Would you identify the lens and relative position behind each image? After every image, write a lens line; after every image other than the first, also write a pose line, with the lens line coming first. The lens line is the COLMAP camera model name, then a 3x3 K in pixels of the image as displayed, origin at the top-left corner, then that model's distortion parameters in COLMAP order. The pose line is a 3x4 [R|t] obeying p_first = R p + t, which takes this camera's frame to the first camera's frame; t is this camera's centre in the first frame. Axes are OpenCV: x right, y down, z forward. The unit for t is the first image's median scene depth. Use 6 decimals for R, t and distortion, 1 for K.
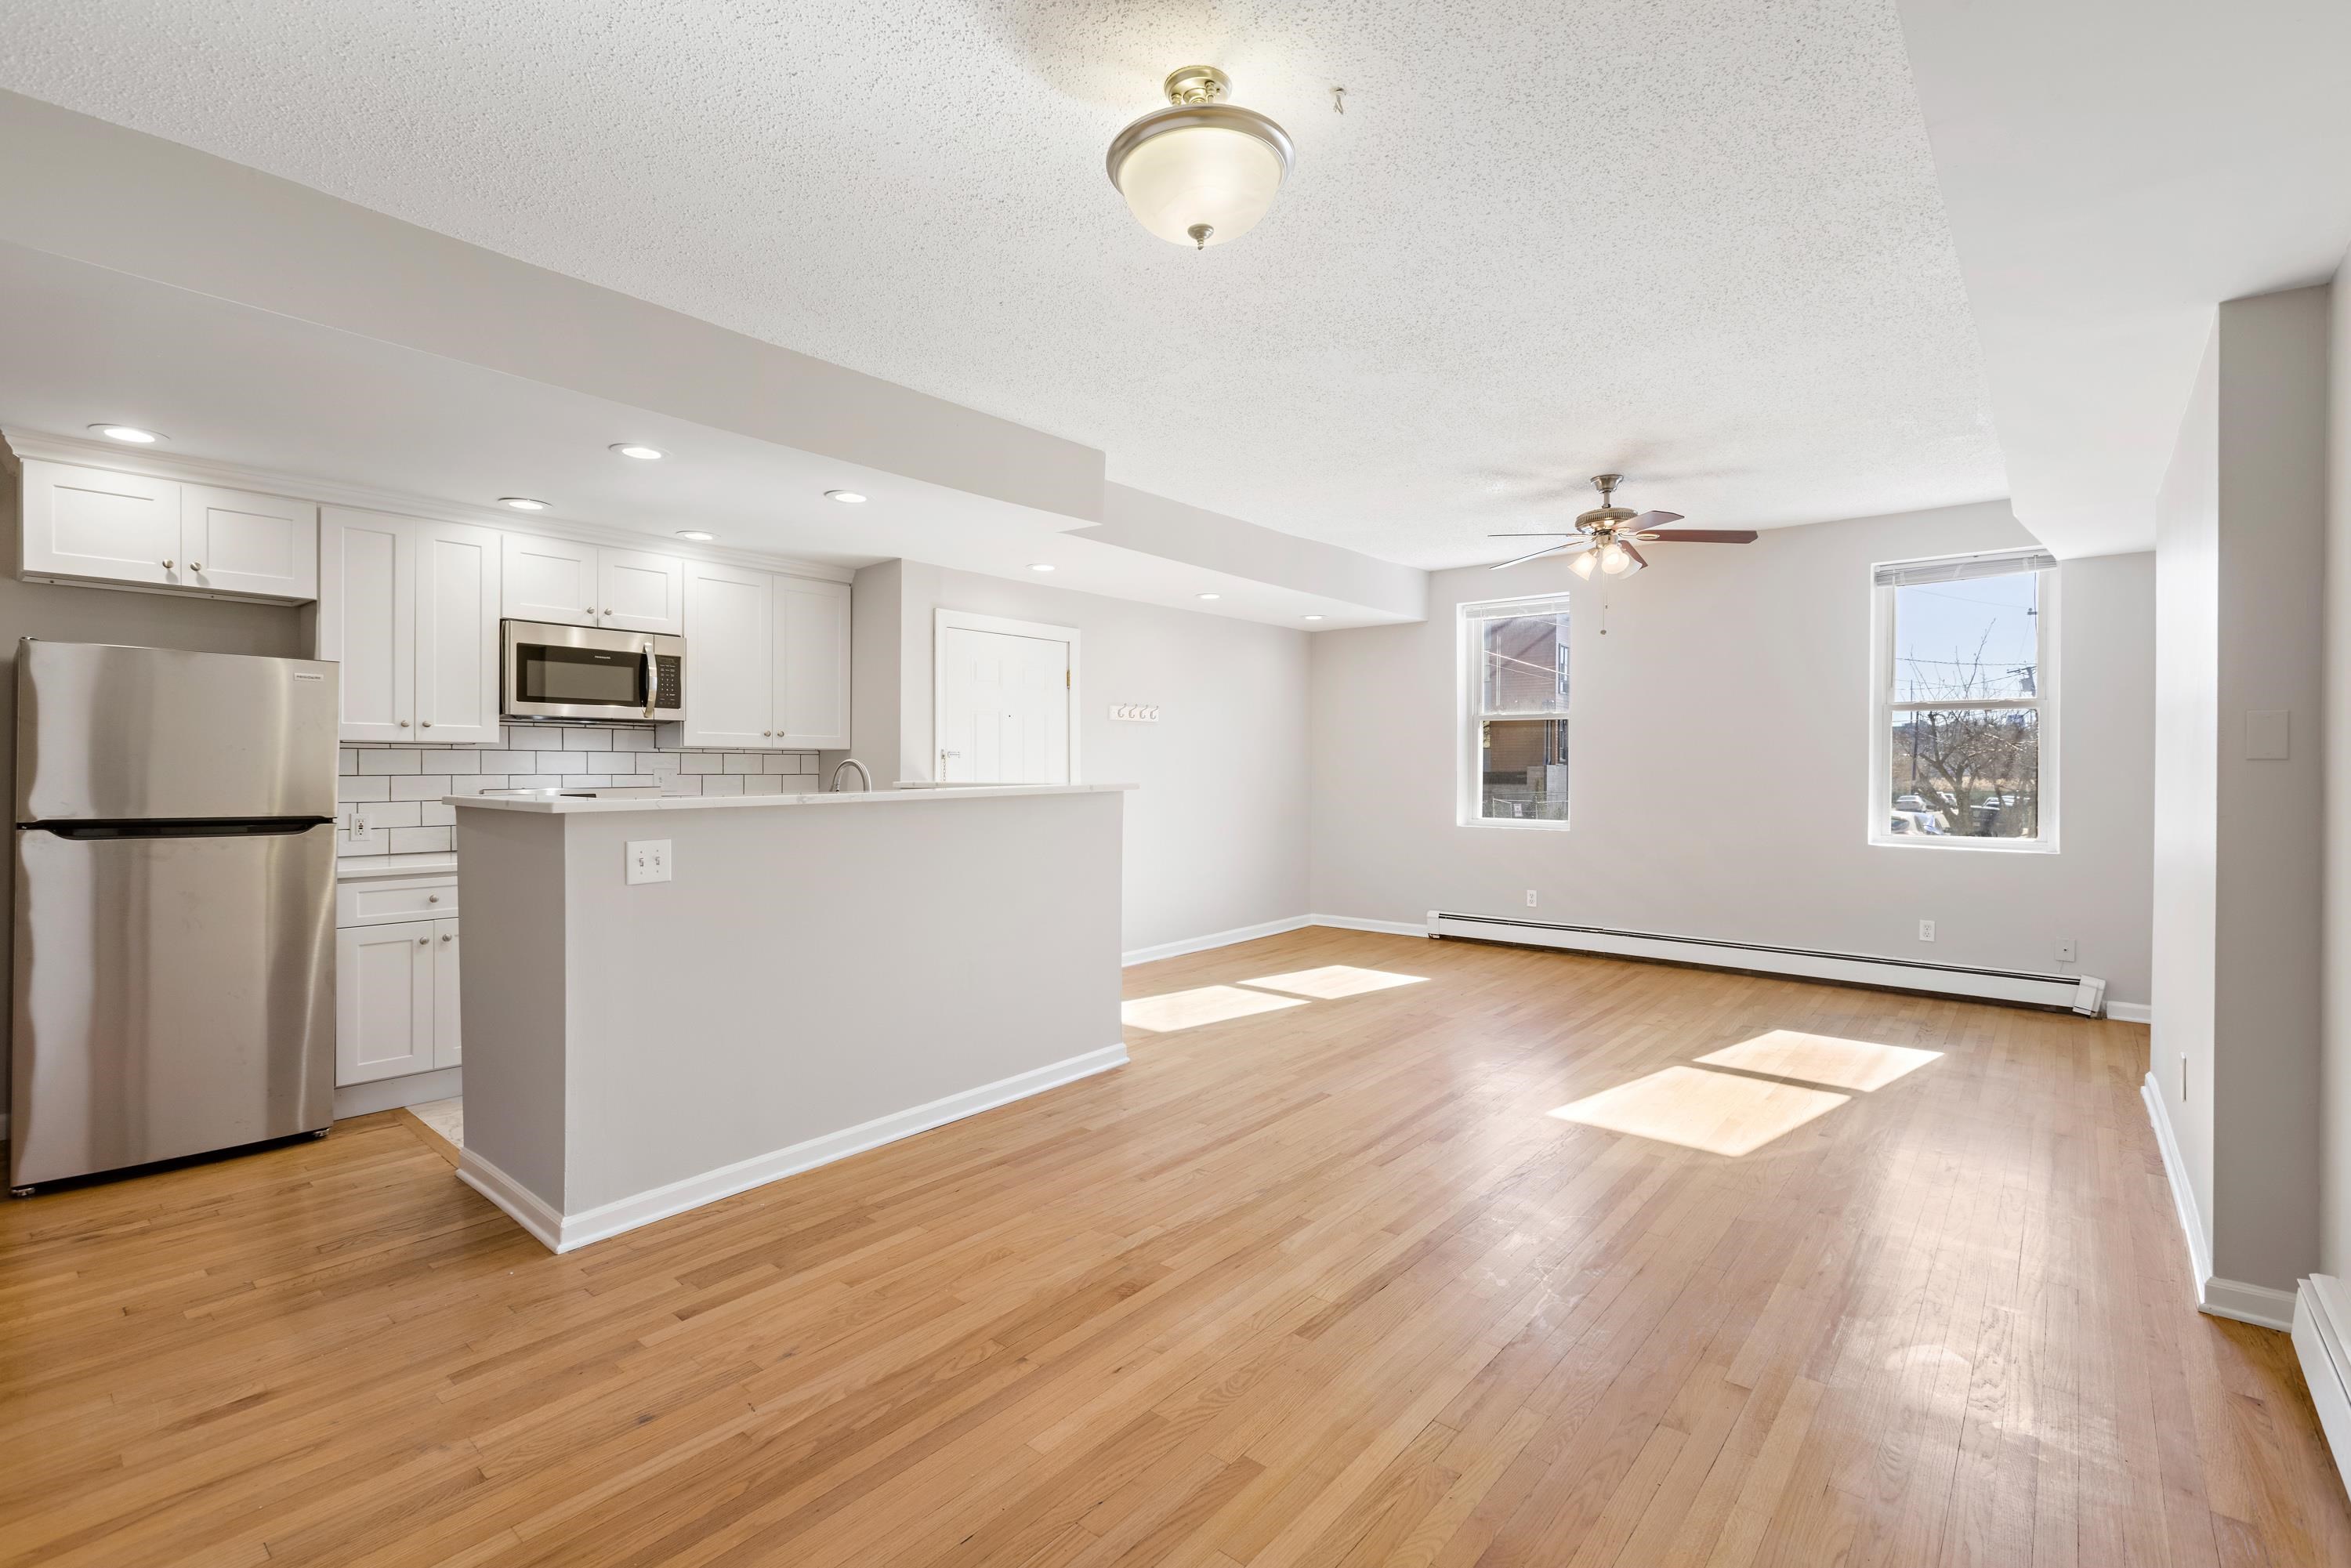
lens RADIAL K [[1050.0, 0, 1177.4], [0, 1050.0, 773.1], [0, 0, 1]] dist [-0.000751, 0.000528]
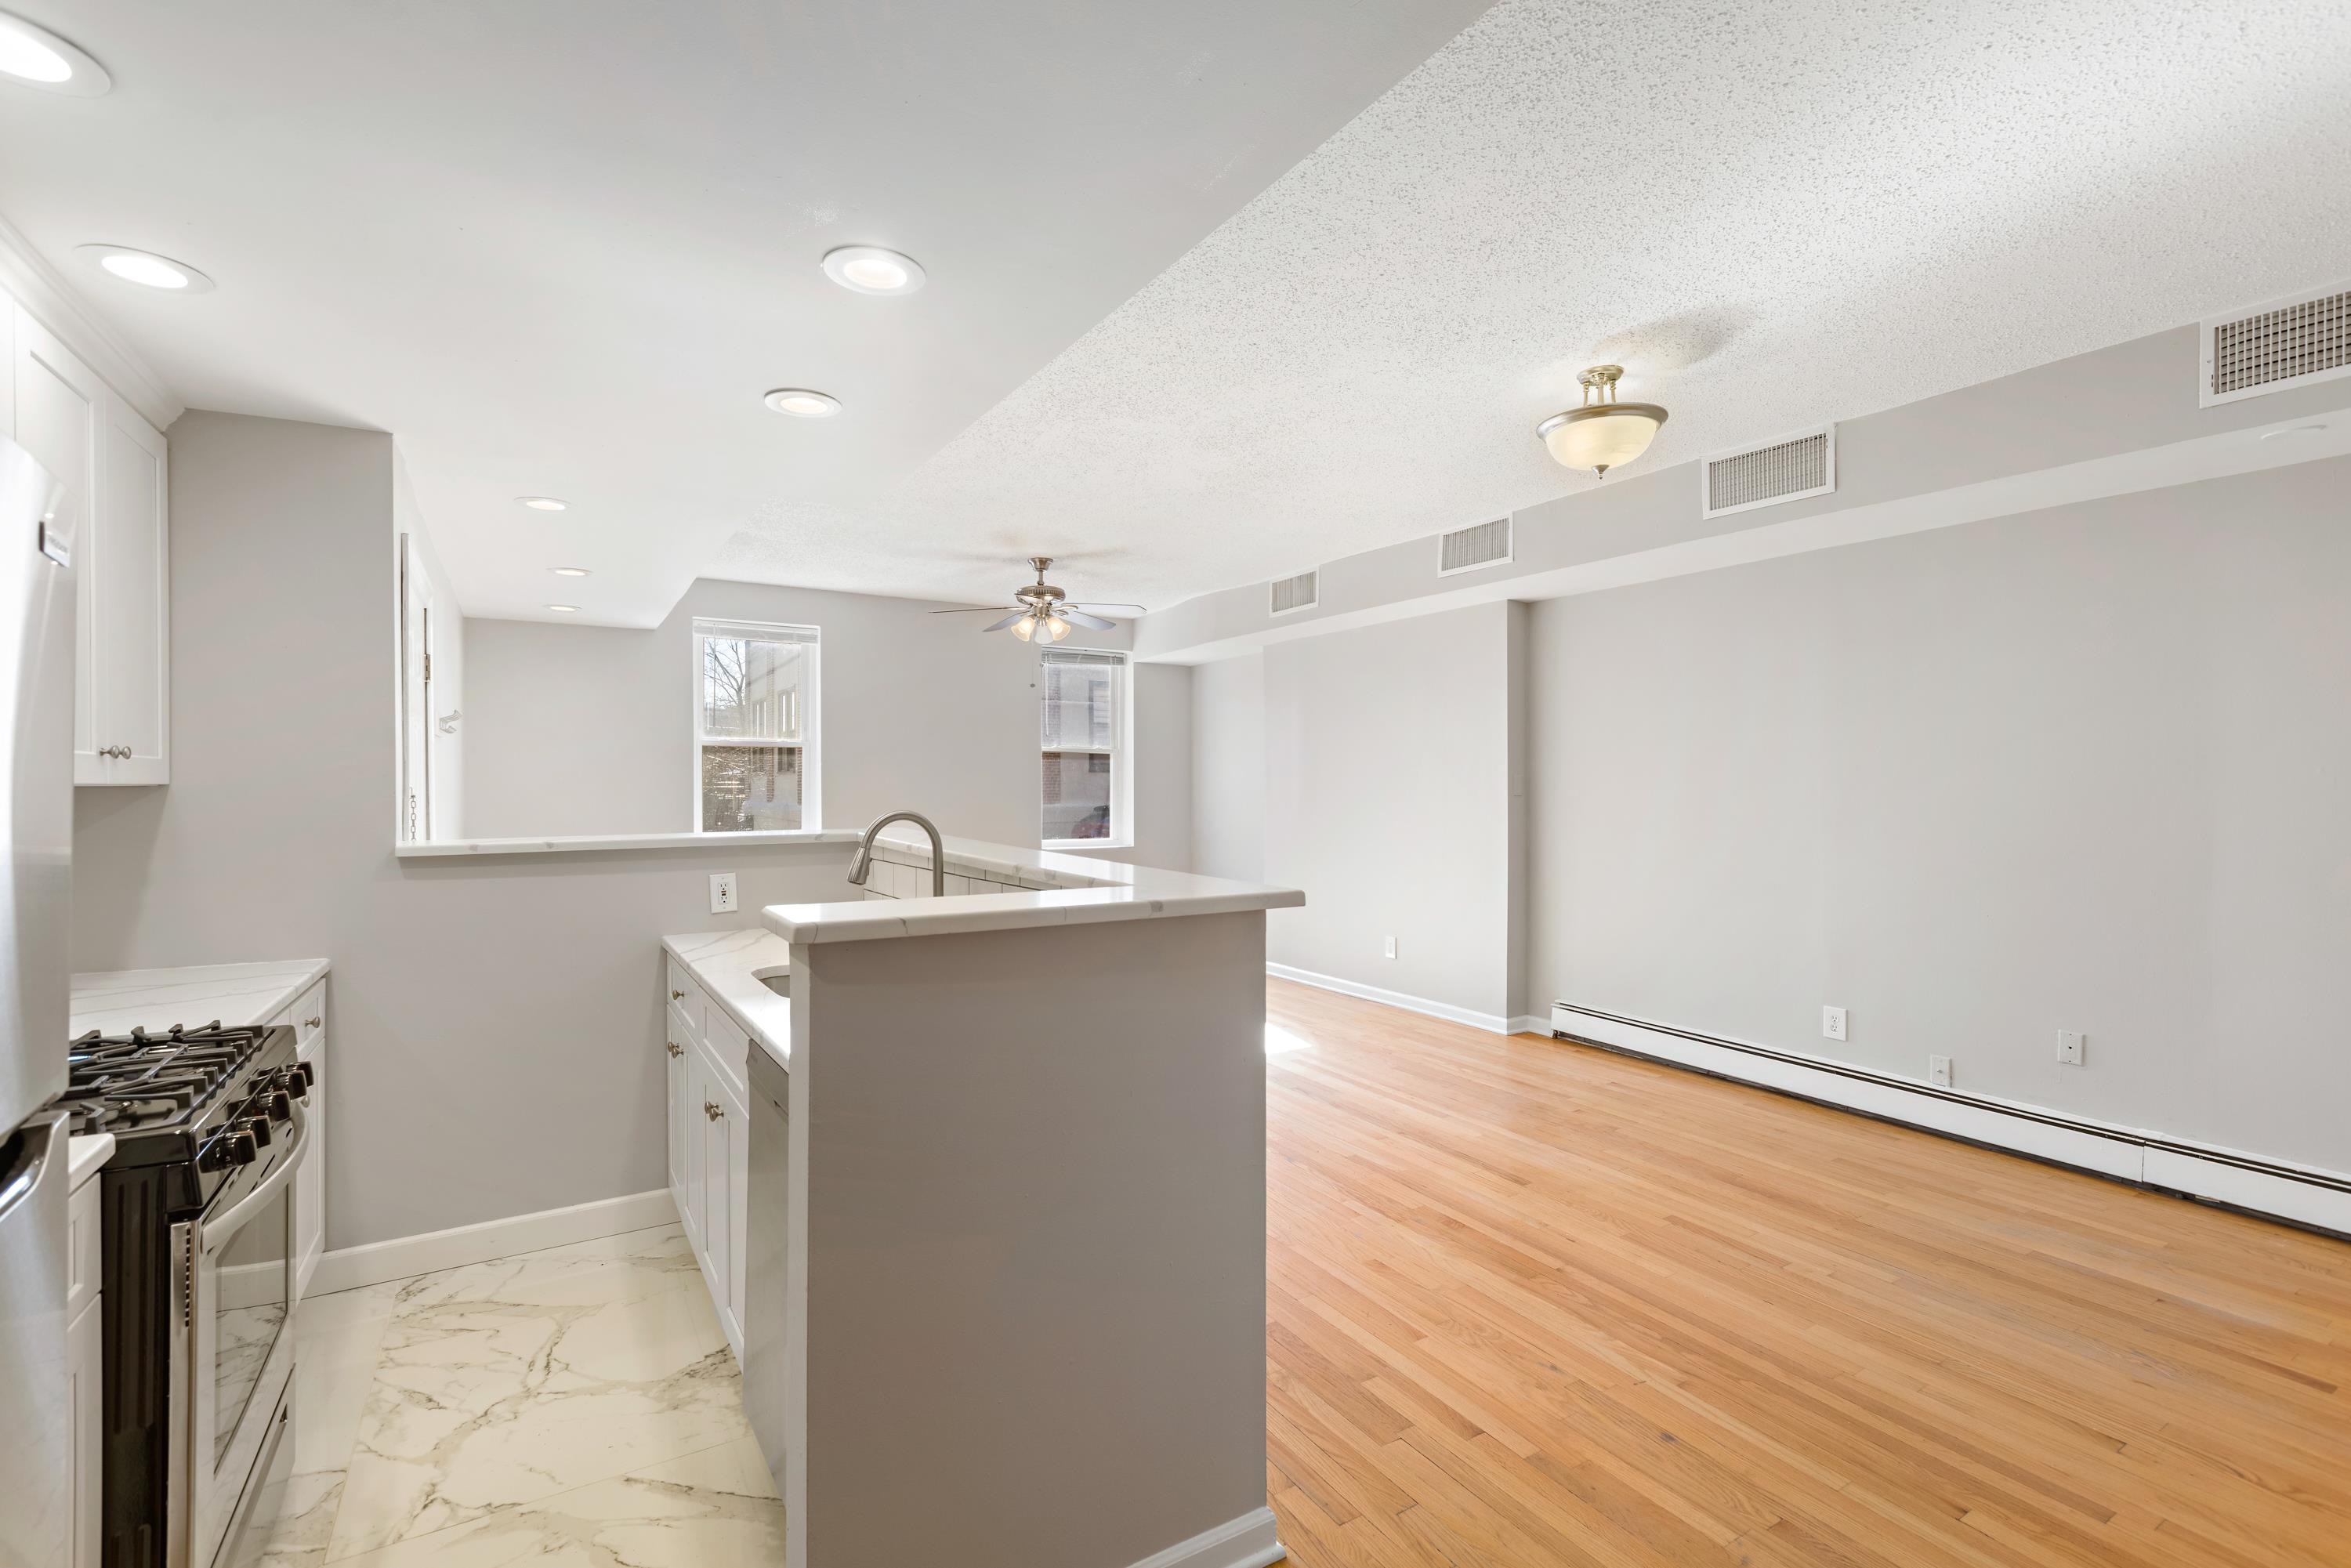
lens RADIAL K [[1050.0, 0, 1176.0], [0, 1050.0, 775.3], [0, 0, 1]] dist [-0.000751, 0.000528]
pose [[0.309889, 0.003160, 0.950767, -0.697042], [0.005266, 0.999973, -0.005040, -0.023866], [-0.950758, 0.006568, 0.309864, 0.472587]]
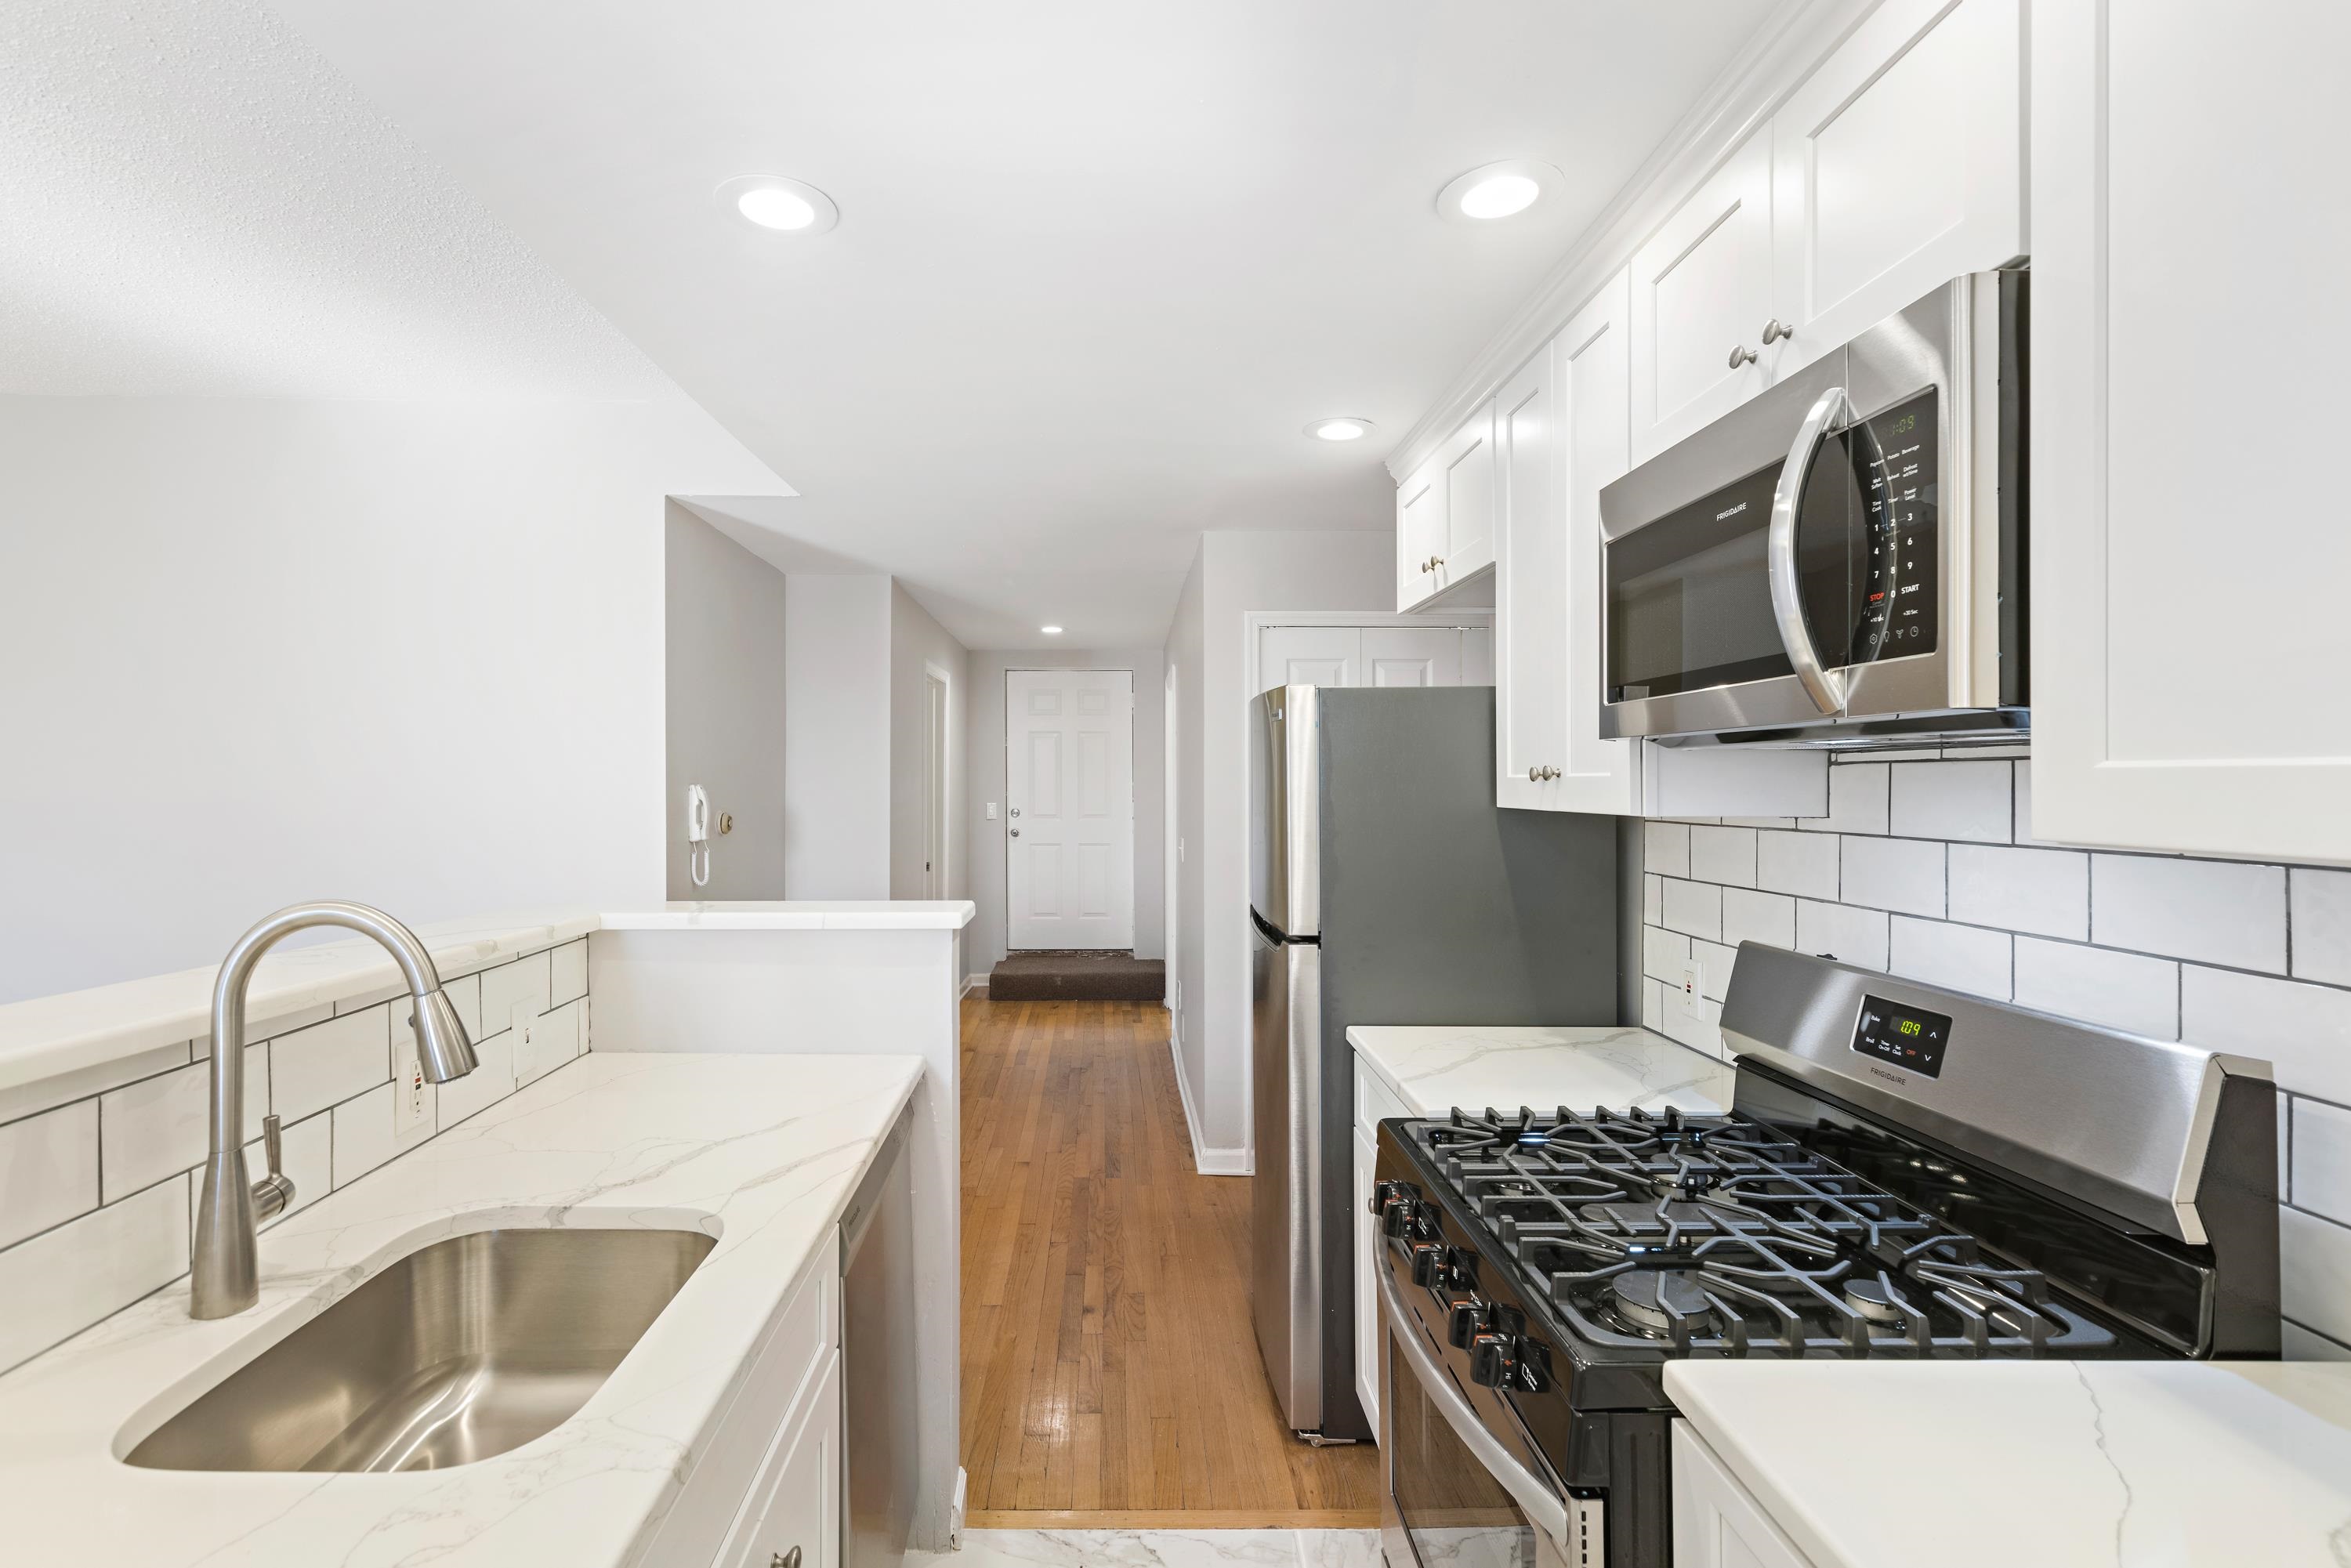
lens RADIAL K [[1099.2, 0, 1104.1], [0, 1099.2, 776.4], [0, 0, 1]] dist [0.000300, 0.000166]
pose [[-0.766623, -0.009706, -0.642024, -0.218990], [-0.009301, 0.999949, -0.004011, -0.034896], [0.642030, 0.002897, -0.766674, 1.031021]]
